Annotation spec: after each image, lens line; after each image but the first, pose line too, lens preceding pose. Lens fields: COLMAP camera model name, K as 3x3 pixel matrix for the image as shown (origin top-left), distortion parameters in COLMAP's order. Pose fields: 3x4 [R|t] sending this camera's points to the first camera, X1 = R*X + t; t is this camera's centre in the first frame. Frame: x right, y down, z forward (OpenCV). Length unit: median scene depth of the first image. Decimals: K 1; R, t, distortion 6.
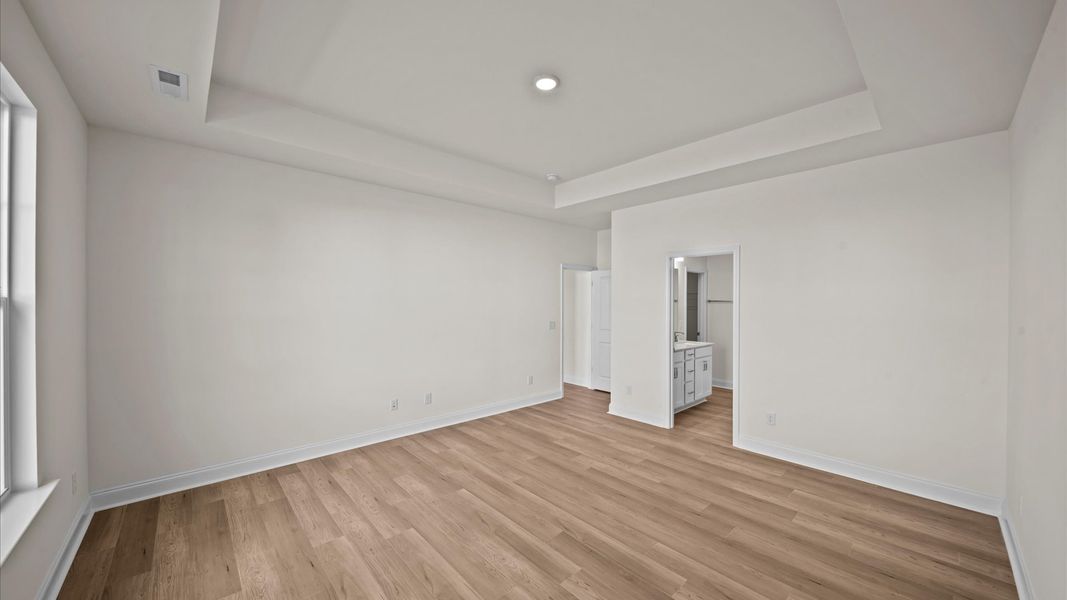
lens RADIAL K [[377.4, 0, 534.4], [0, 377.4, 298.1], [0, 0, 1]] dist [-0.000248, -0.000082]
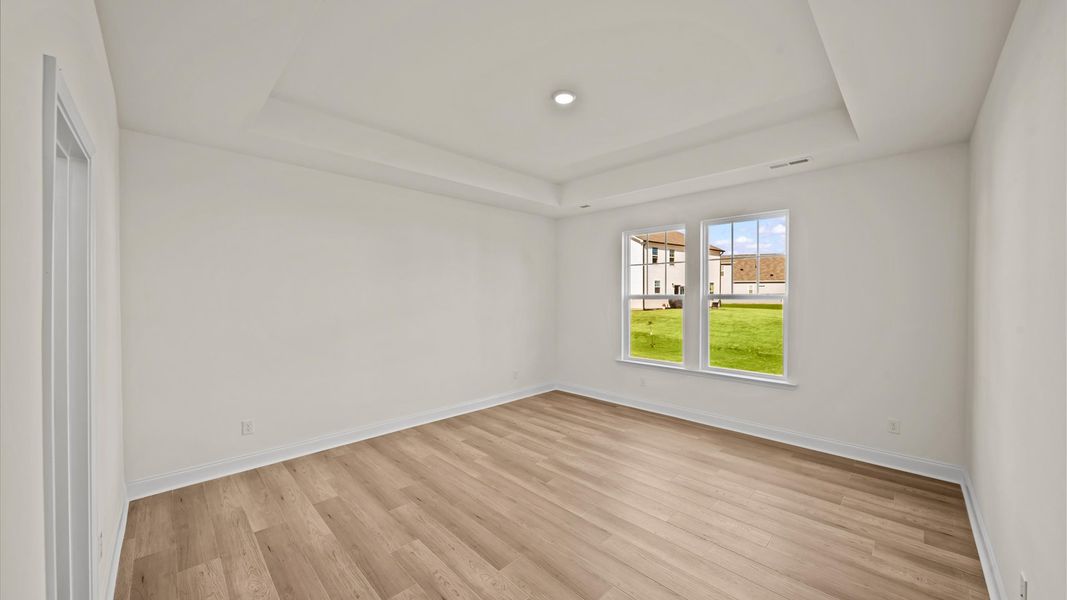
lens RADIAL K [[377.4, 0, 534.4], [0, 377.4, 298.1], [0, 0, 1]] dist [-0.000248, -0.000082]
pose [[-0.999326, -0.004015, -0.036481, 0.133371], [-0.004002, 0.999992, -0.000439, 0.013239], [0.036483, -0.000293, -0.999334, 1.813996]]
